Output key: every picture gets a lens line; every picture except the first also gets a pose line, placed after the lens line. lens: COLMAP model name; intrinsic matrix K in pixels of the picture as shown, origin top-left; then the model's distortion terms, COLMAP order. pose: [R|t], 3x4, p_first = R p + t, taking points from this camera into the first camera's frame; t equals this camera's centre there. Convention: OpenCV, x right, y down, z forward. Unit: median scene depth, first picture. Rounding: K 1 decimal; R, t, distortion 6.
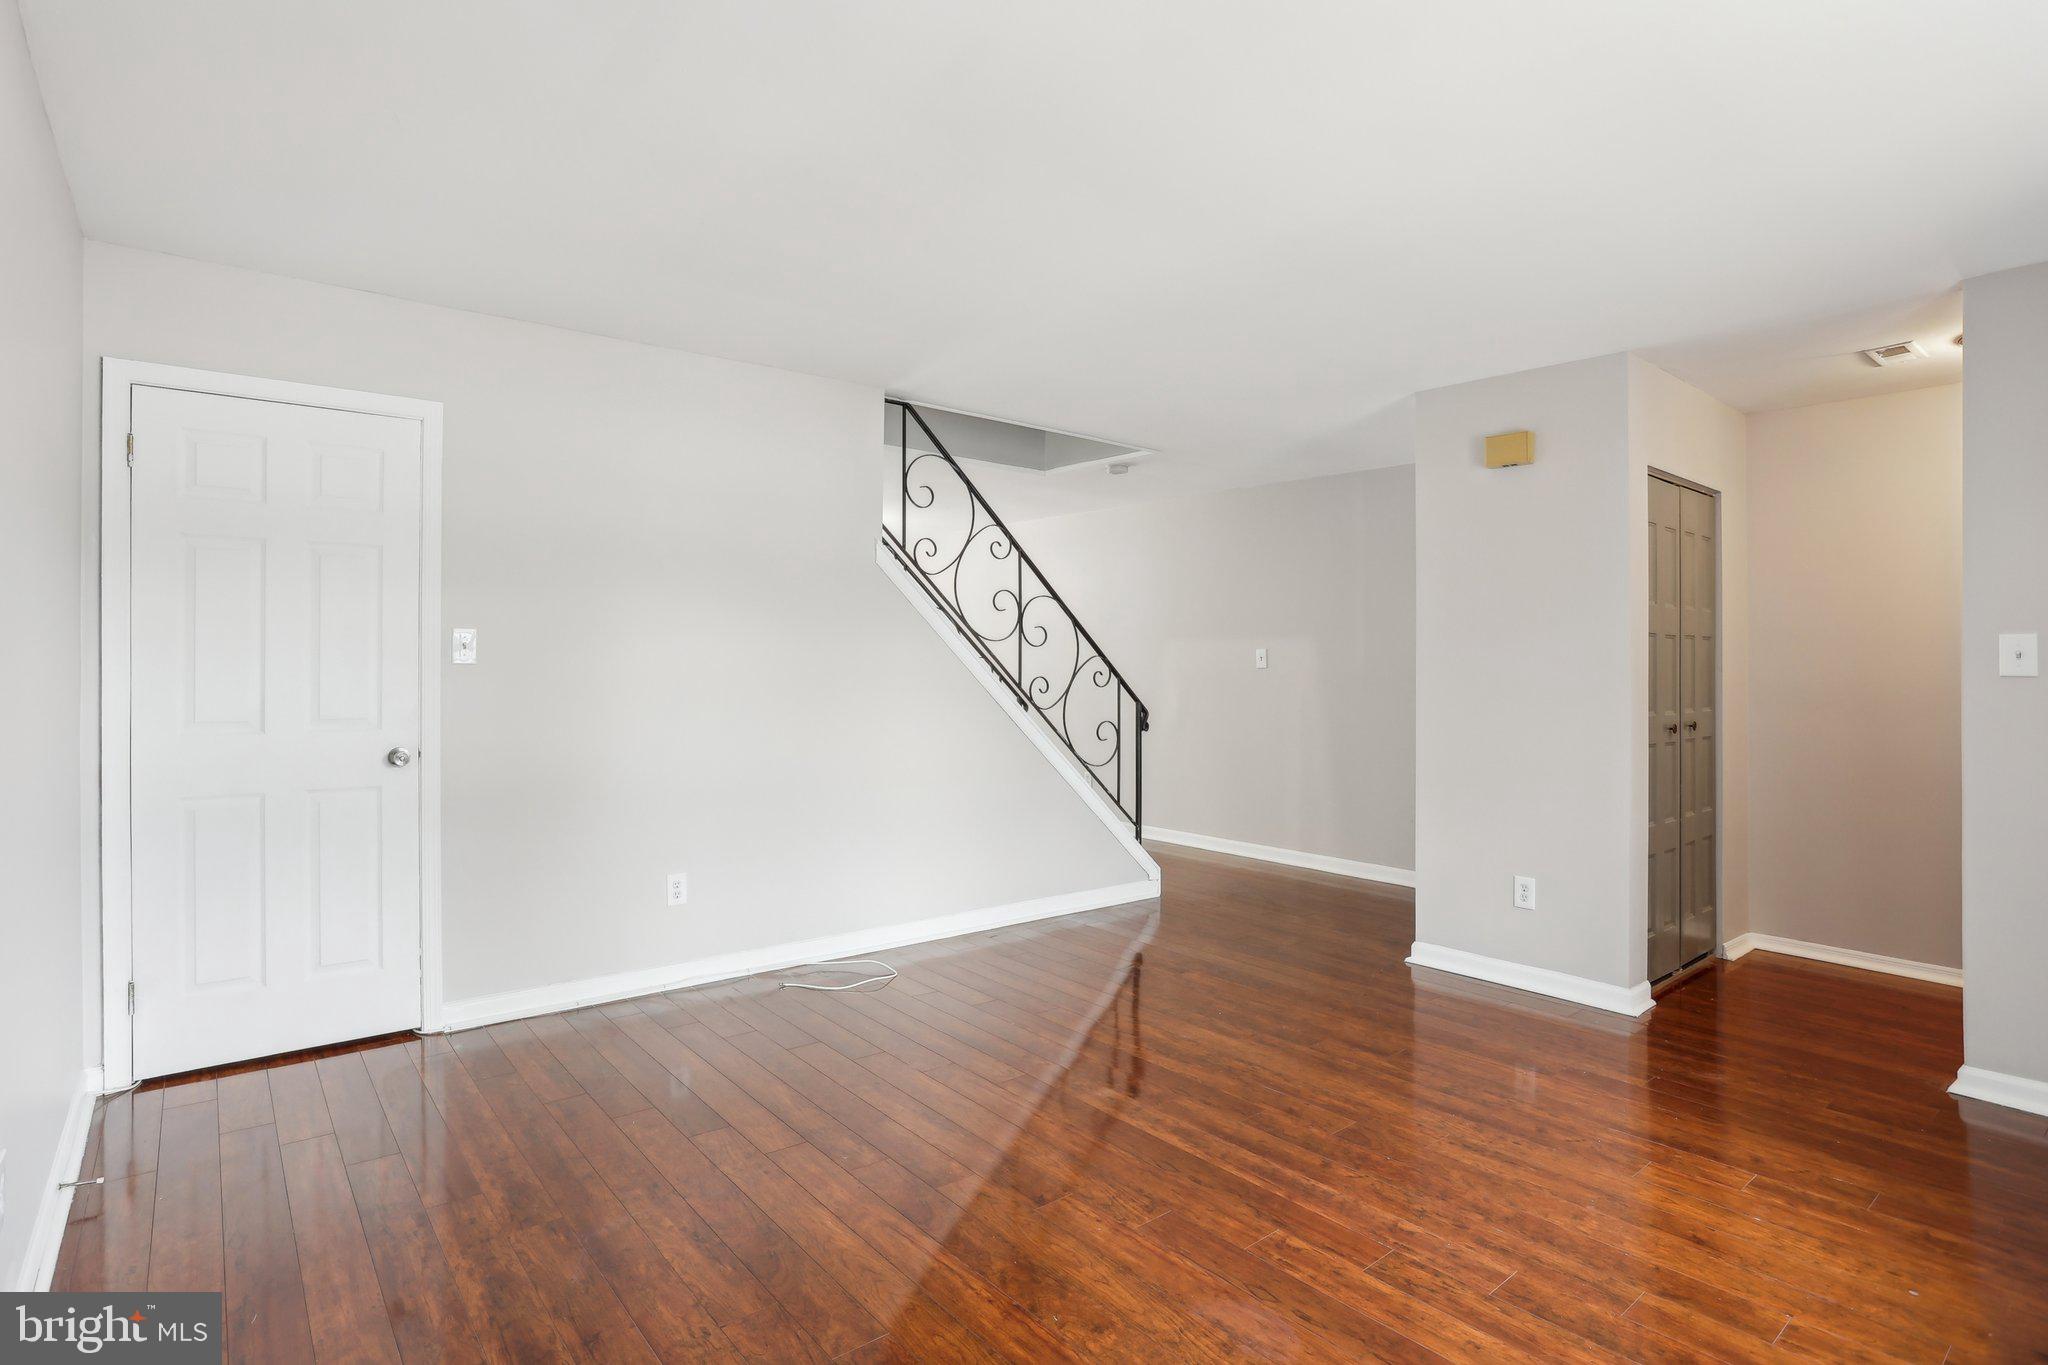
lens RADIAL K [[1022.7, 0, 988.5], [0, 1022.7, 652.0], [0, 0, 1]] dist [-0.025871, 0.001264]
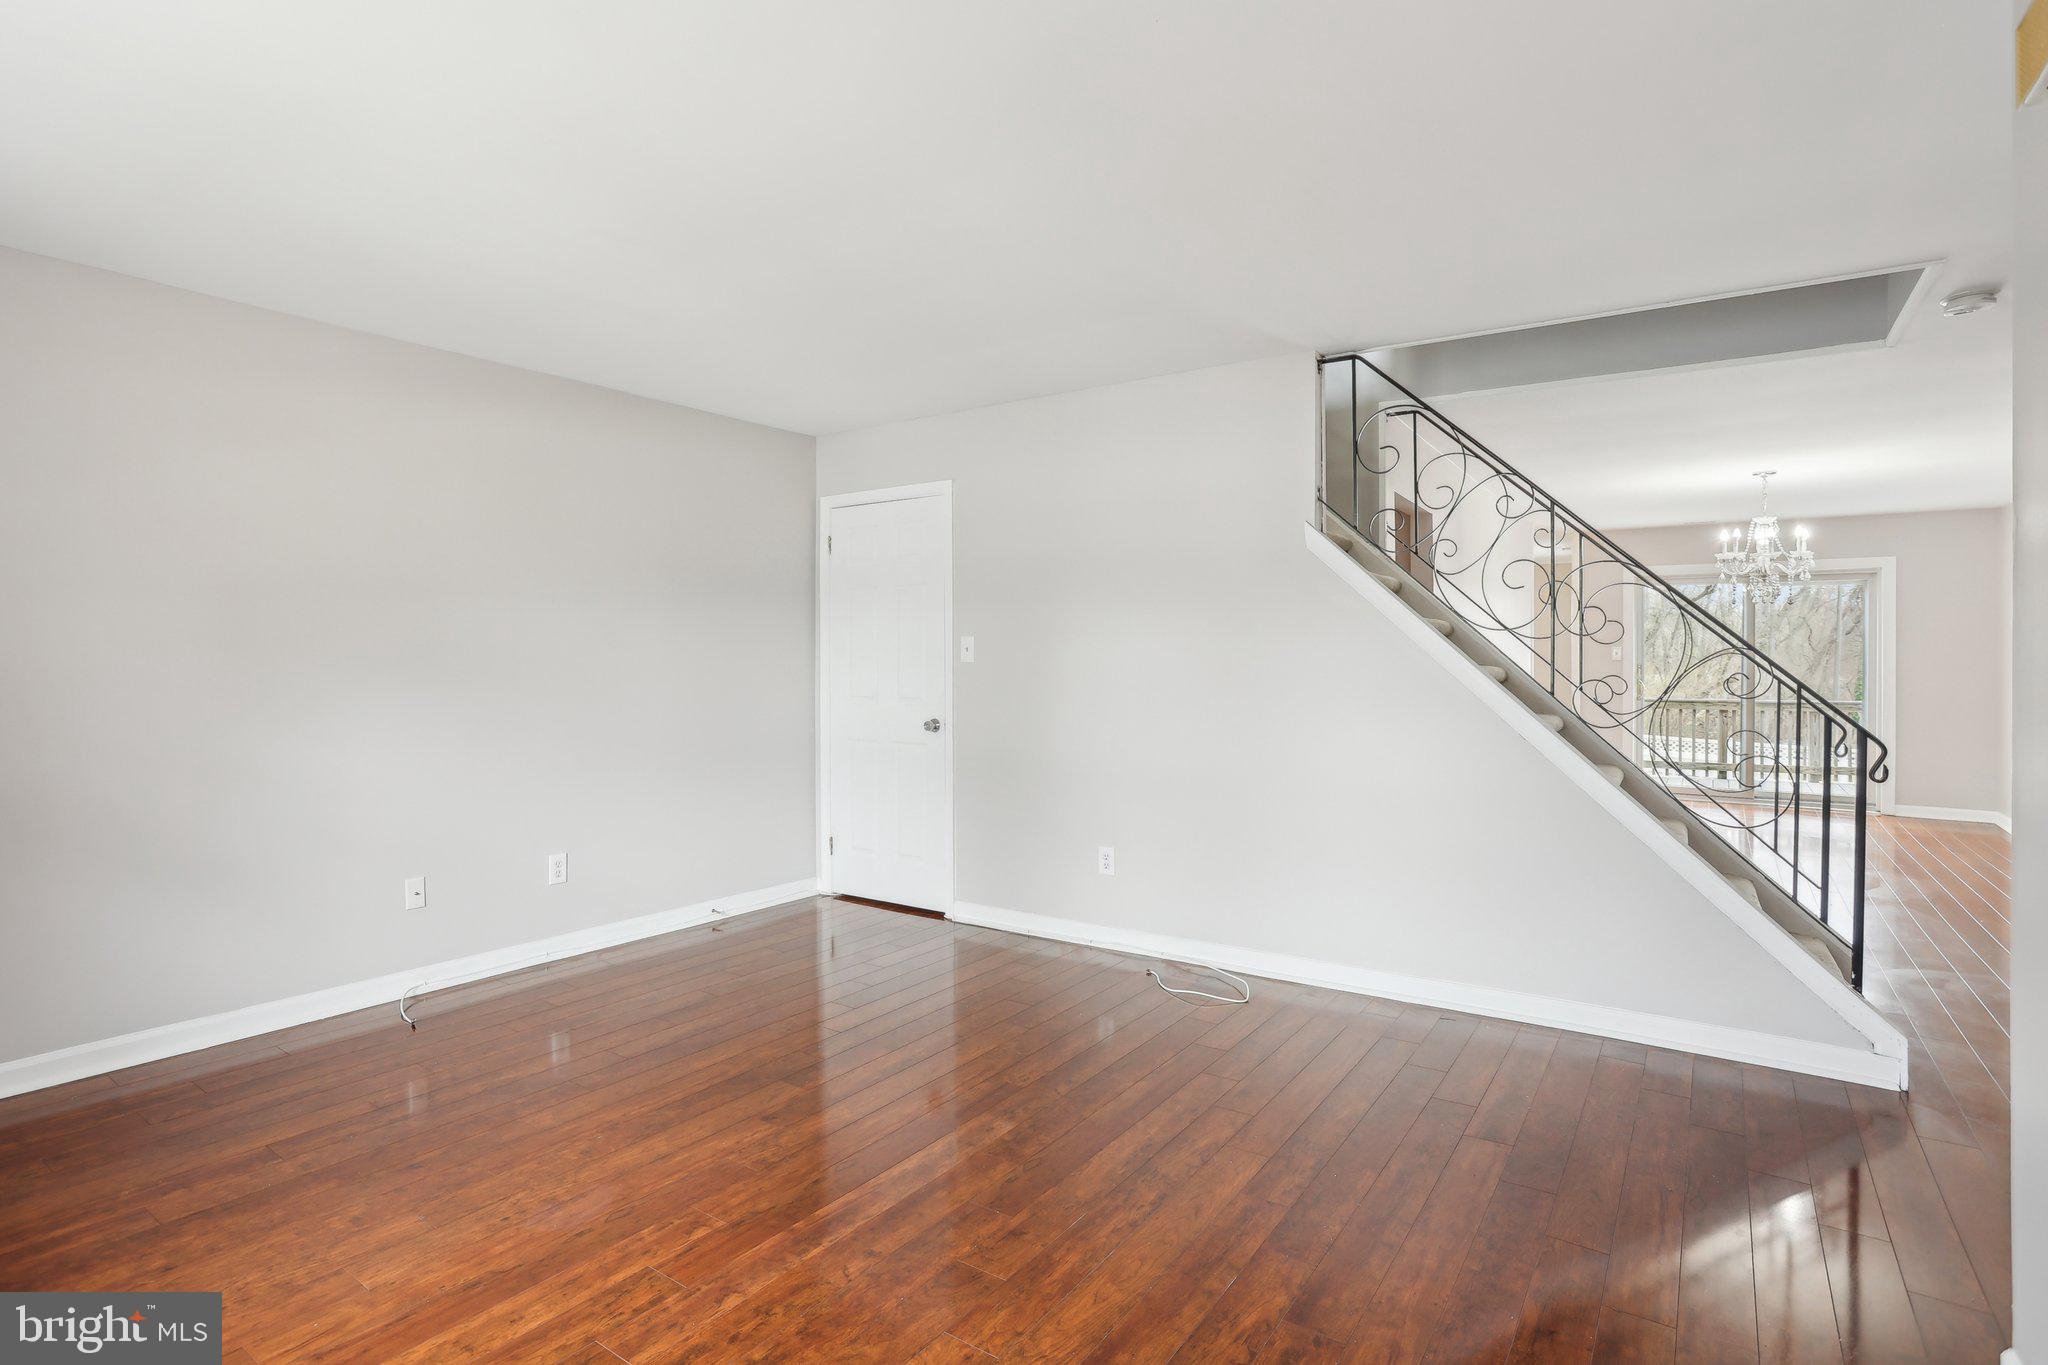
lens RADIAL K [[1045.6, 0, 1010.4], [0, 1045.6, 662.1], [0, 0, 1]] dist [-0.080528, 0.040297]
pose [[0.278198, -0.004299, -0.960514, 1.005472], [0.013169, 0.999913, -0.000662, 0.015238], [0.960433, -0.012465, 0.278231, 0.750504]]
